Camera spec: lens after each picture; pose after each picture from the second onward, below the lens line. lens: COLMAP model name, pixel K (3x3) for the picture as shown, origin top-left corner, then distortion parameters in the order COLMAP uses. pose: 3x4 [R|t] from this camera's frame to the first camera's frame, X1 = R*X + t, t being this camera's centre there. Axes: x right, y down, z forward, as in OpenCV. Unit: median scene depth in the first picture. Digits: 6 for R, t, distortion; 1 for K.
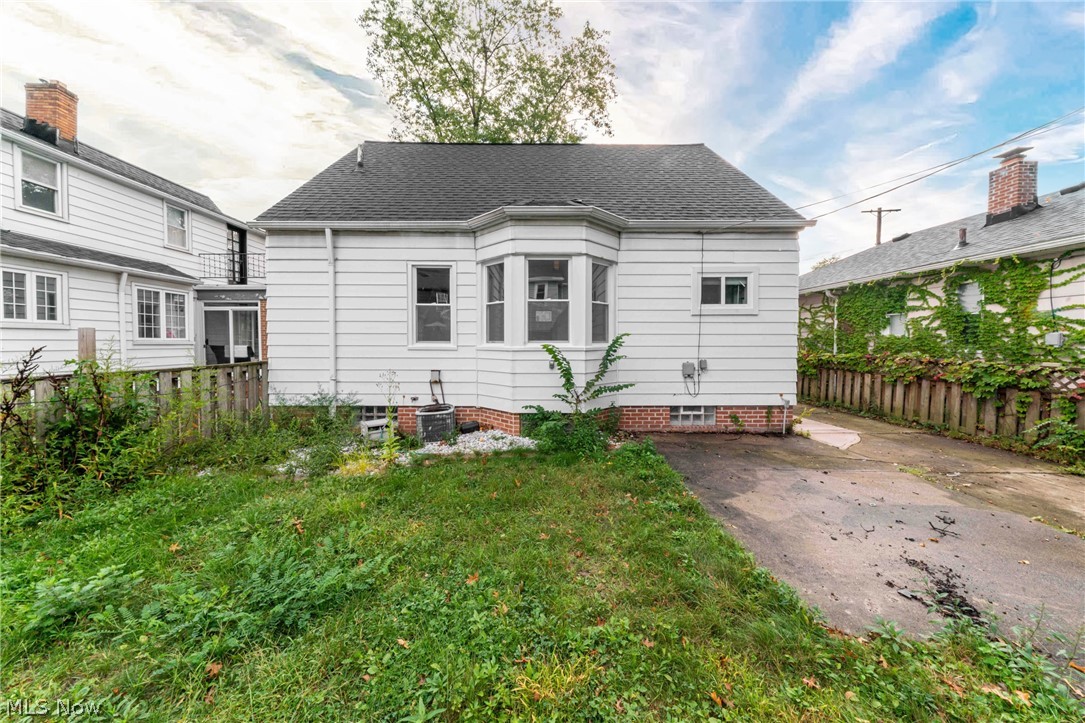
lens RADIAL K [[372.7, 0, 540.9], [0, 372.7, 347.6], [0, 0, 1]] dist [-0.000170, 0.000022]
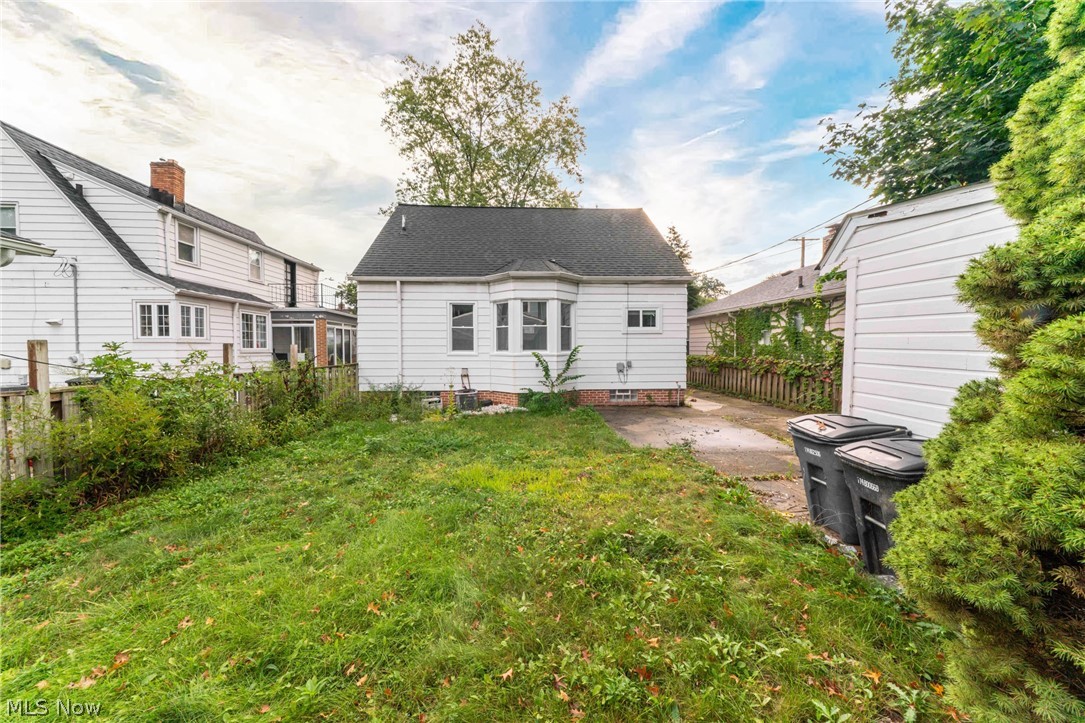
lens RADIAL K [[372.7, 0, 540.9], [0, 372.7, 347.6], [0, 0, 1]] dist [-0.000170, 0.000022]
pose [[0.998575, -0.003488, 0.053253, -0.038304], [0.004284, 0.999881, -0.014844, -0.003337], [-0.053194, 0.015051, 0.998471, -0.609656]]
